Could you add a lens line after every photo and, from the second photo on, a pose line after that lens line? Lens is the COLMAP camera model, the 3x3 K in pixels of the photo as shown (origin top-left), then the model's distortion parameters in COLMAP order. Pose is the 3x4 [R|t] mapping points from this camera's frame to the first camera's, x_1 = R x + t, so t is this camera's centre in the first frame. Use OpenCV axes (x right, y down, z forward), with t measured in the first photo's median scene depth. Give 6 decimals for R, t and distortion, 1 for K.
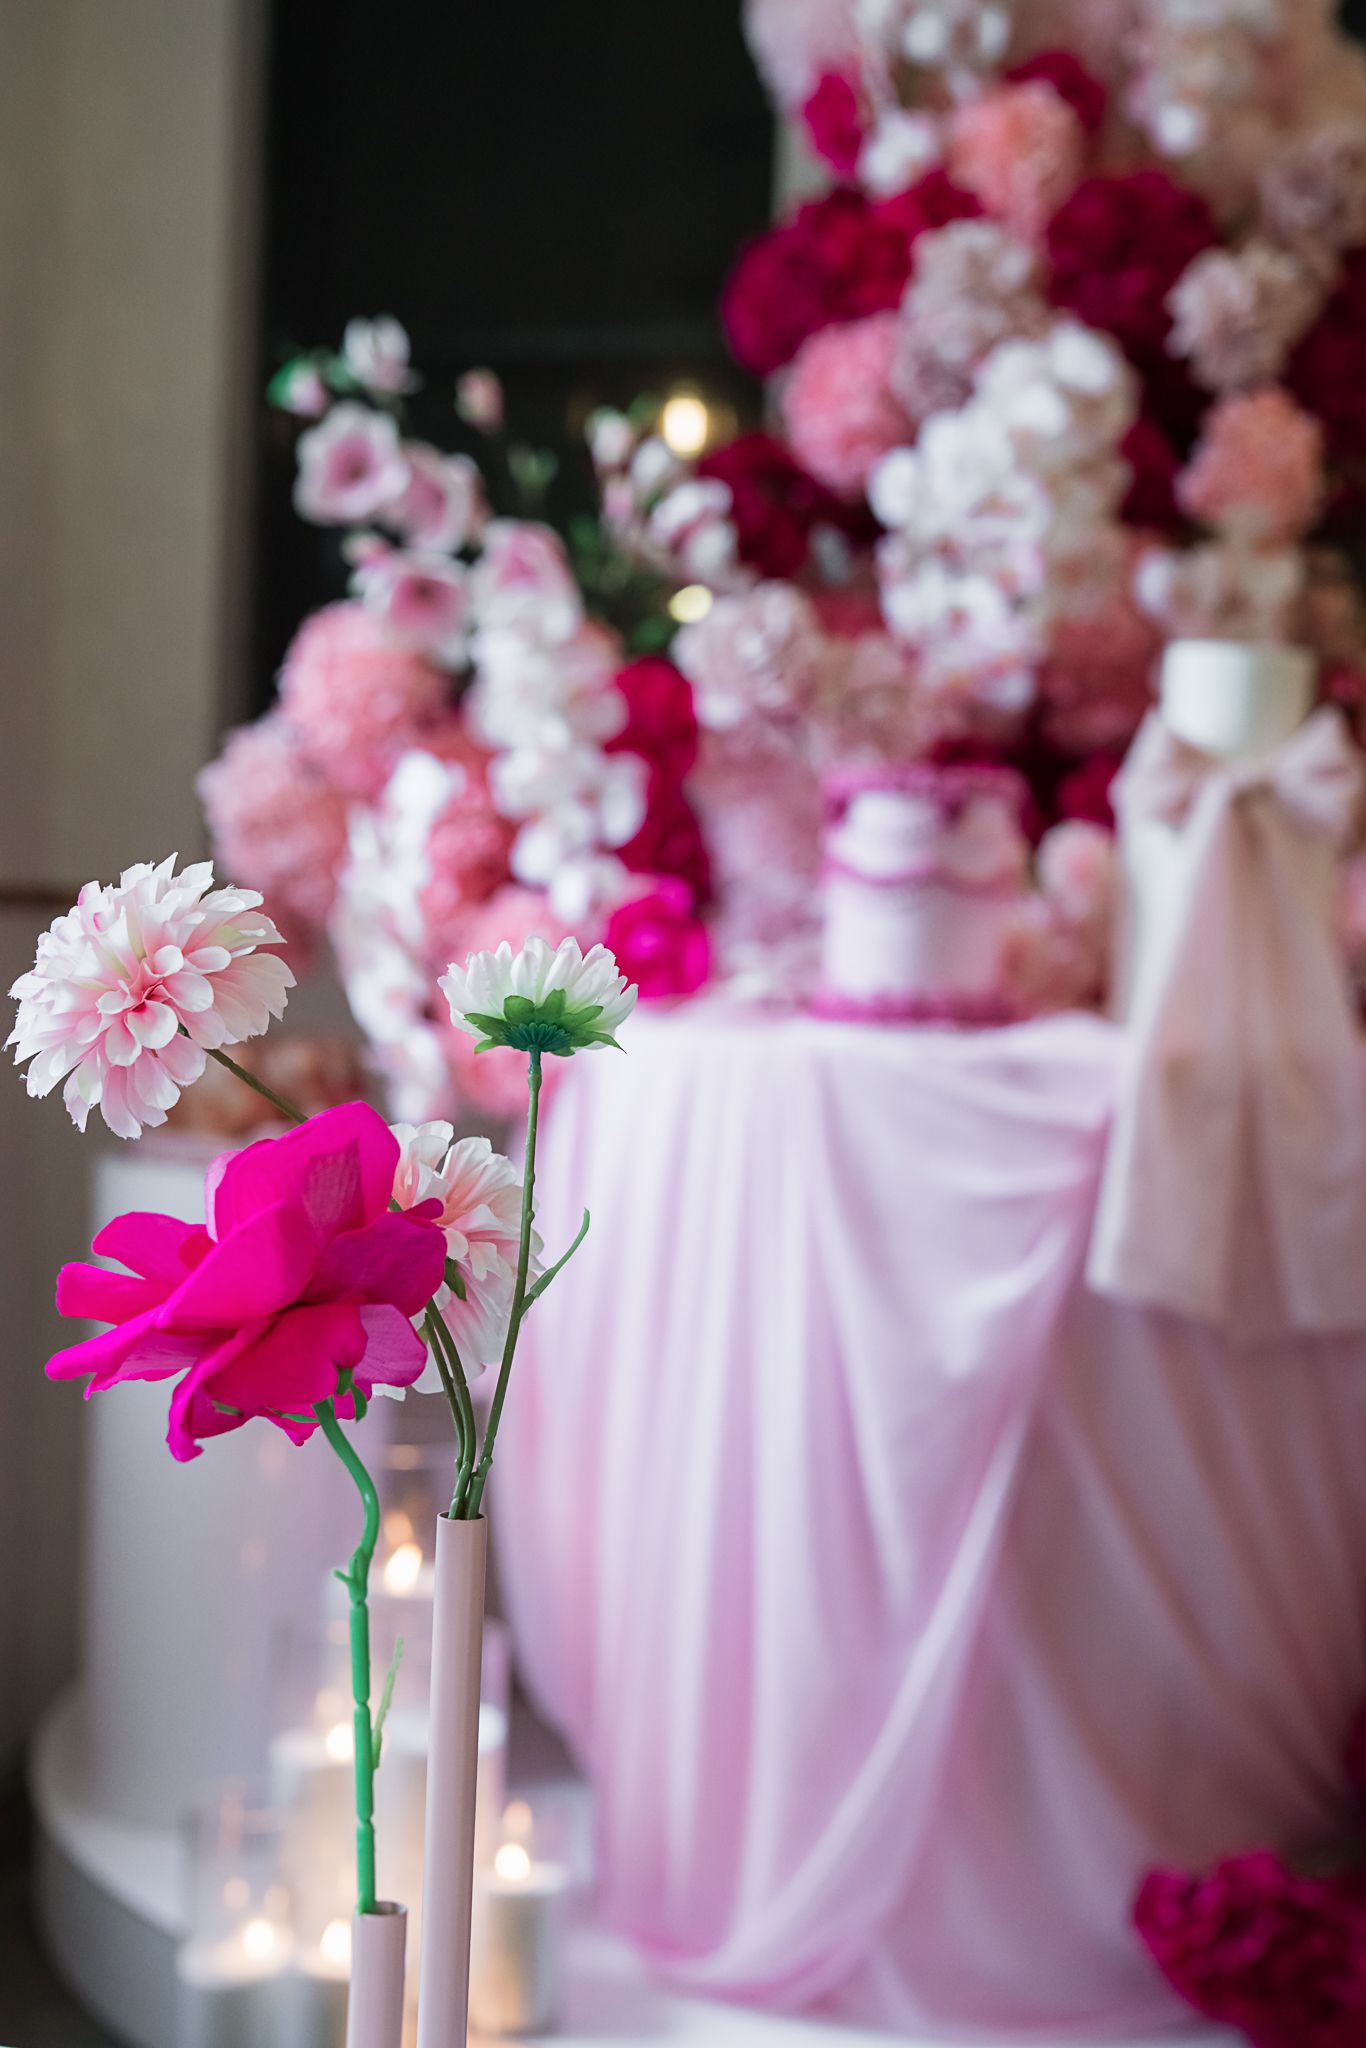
lens RADIAL K [[3013.1, 0, 683.0], [0, 3013.1, 1024.0], [0, 0, 1]] dist [-0.000727, -0.024254]
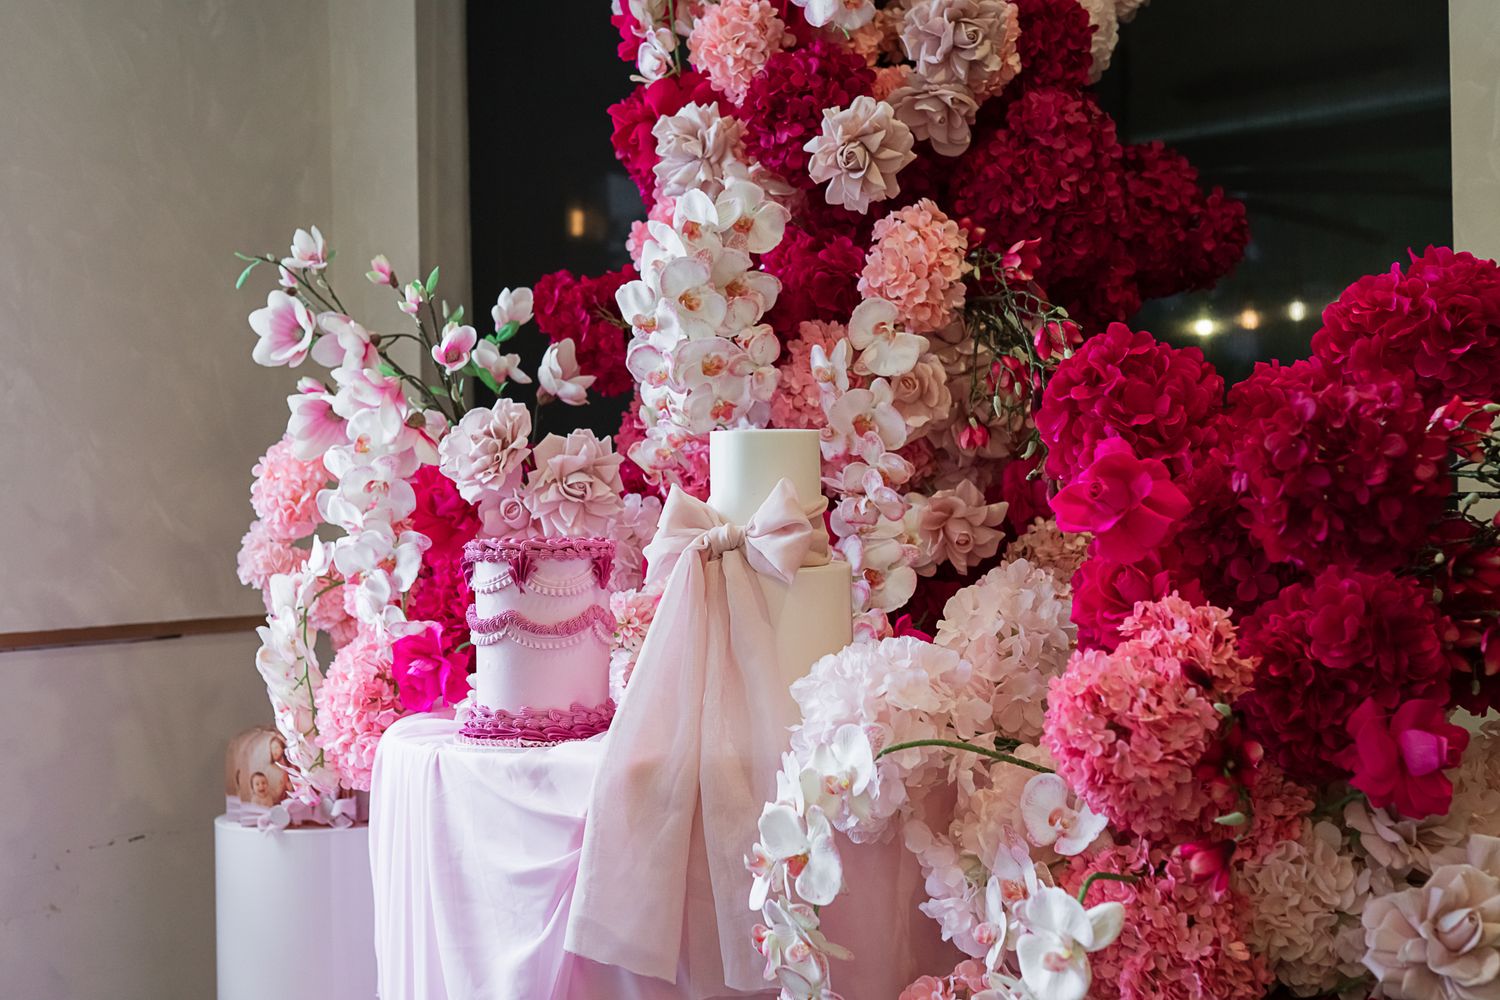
lens RADIAL K [[2206.9, 0, 700.4], [0, 2206.9, 468.0], [0, 0, 1]] dist [-0.000727, -0.024254]
pose [[0.906857, -0.061174, -0.416976, 0.510037], [0.029798, 0.996240, -0.081352, -0.031959], [0.420385, 0.061349, 0.905270, 0.154040]]
